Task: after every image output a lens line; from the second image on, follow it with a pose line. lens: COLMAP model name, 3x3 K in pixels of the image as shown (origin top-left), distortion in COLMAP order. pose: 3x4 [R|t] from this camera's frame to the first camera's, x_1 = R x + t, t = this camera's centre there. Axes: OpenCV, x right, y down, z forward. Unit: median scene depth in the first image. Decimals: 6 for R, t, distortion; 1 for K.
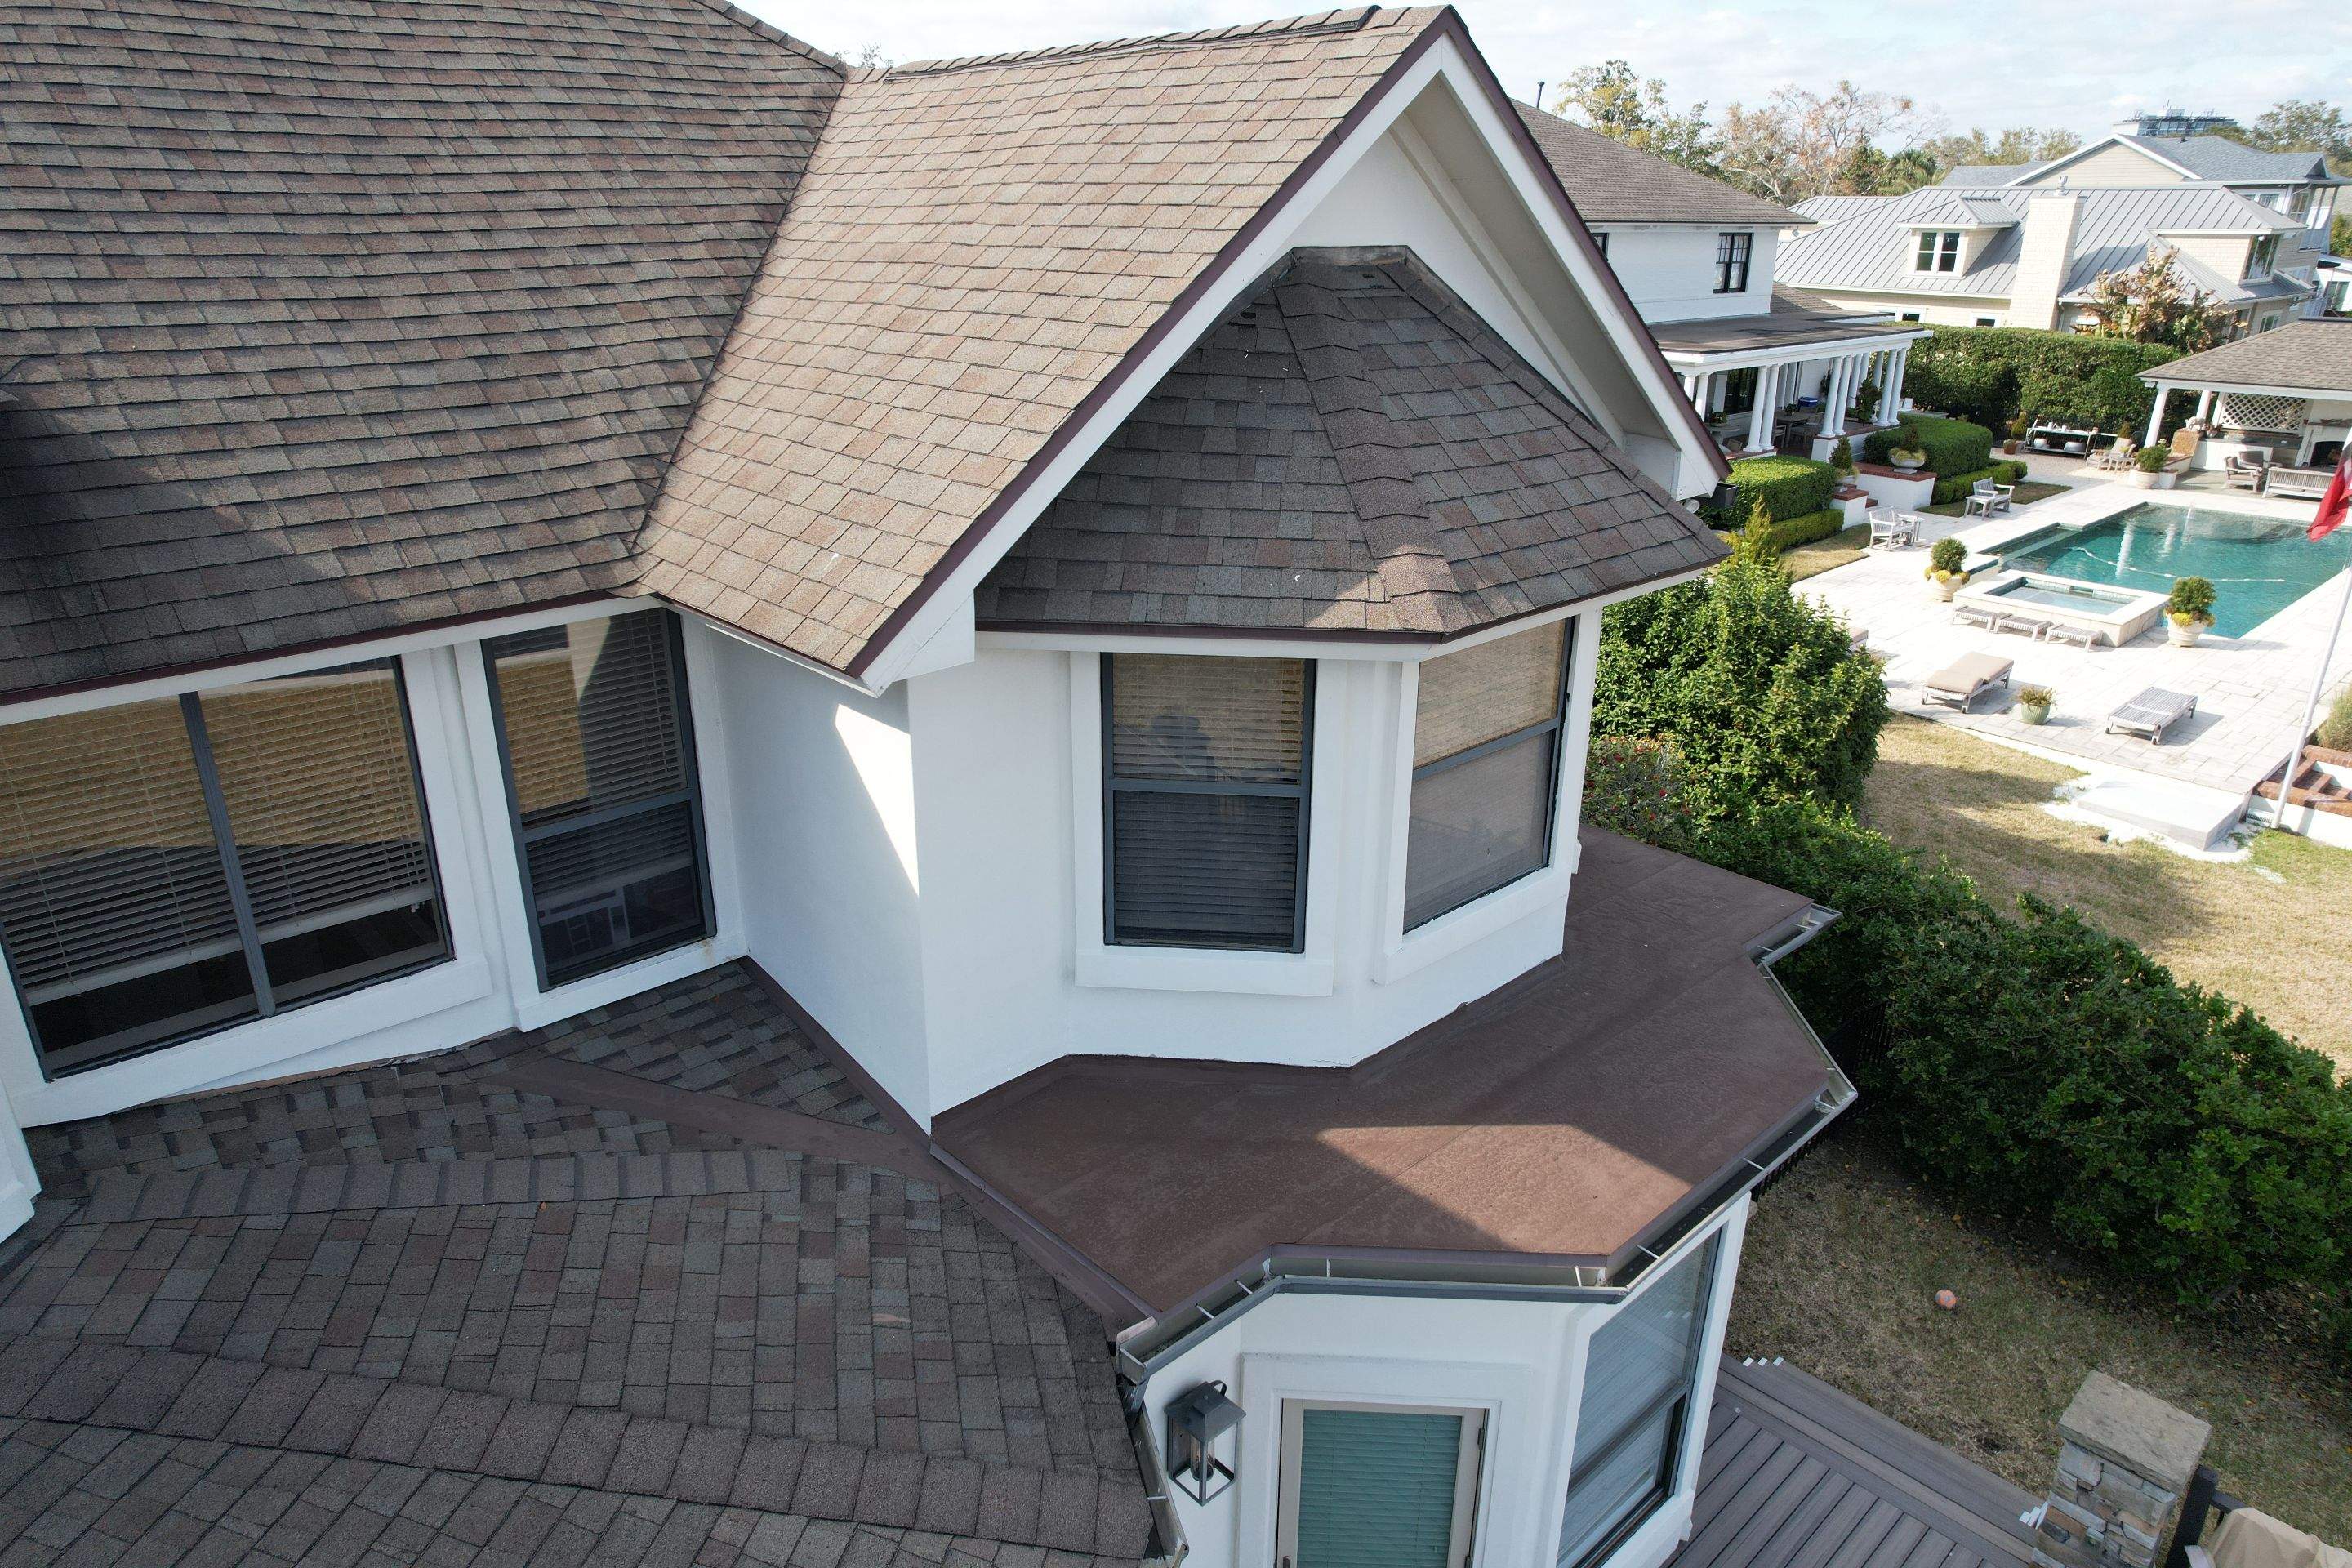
lens RADIAL K [[1499.2, 0, 1176.2], [0, 1499.2, 791.4], [0, 0, 1]] dist [-0.073573, 0.069489]
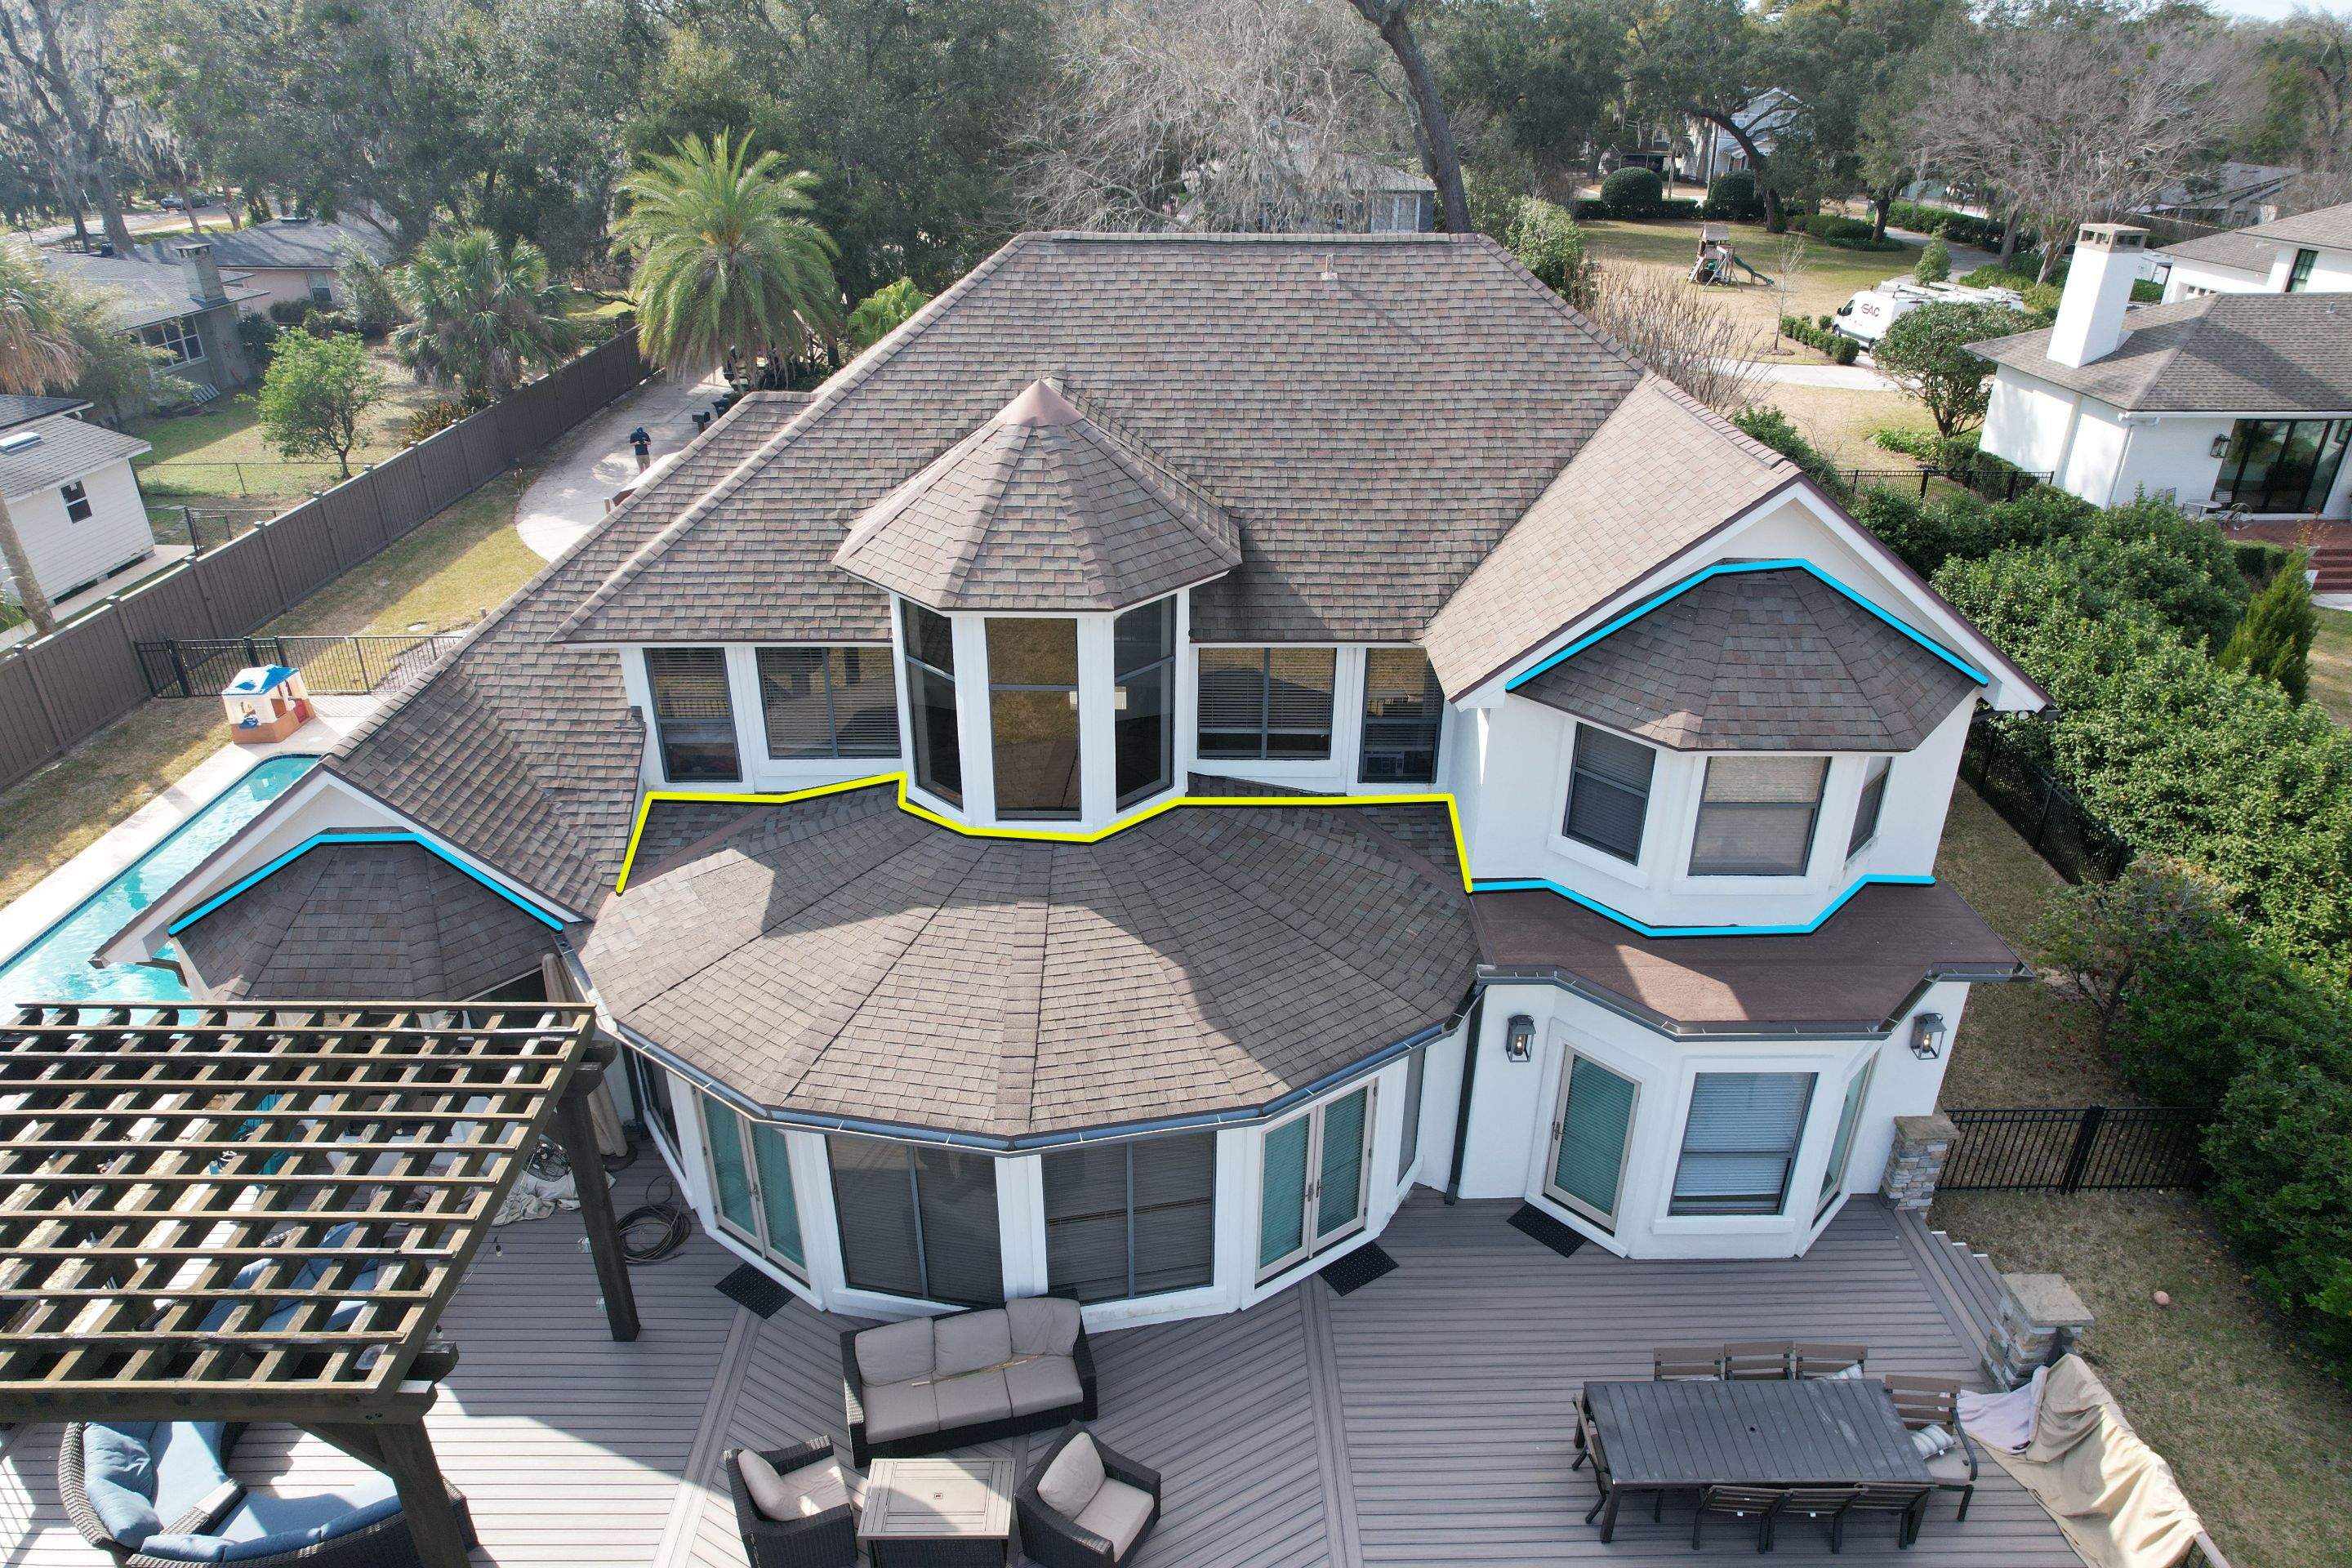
lens RADIAL K [[1499.2, 0, 1176.2], [0, 1499.2, 791.4], [0, 0, 1]] dist [-0.073573, 0.069489]
pose [[0.740260, 0.301045, -0.601155, 0.926311], [-0.247474, 0.953380, 0.172694, -0.224408], [0.625118, 0.020932, 0.780250, -1.235491]]
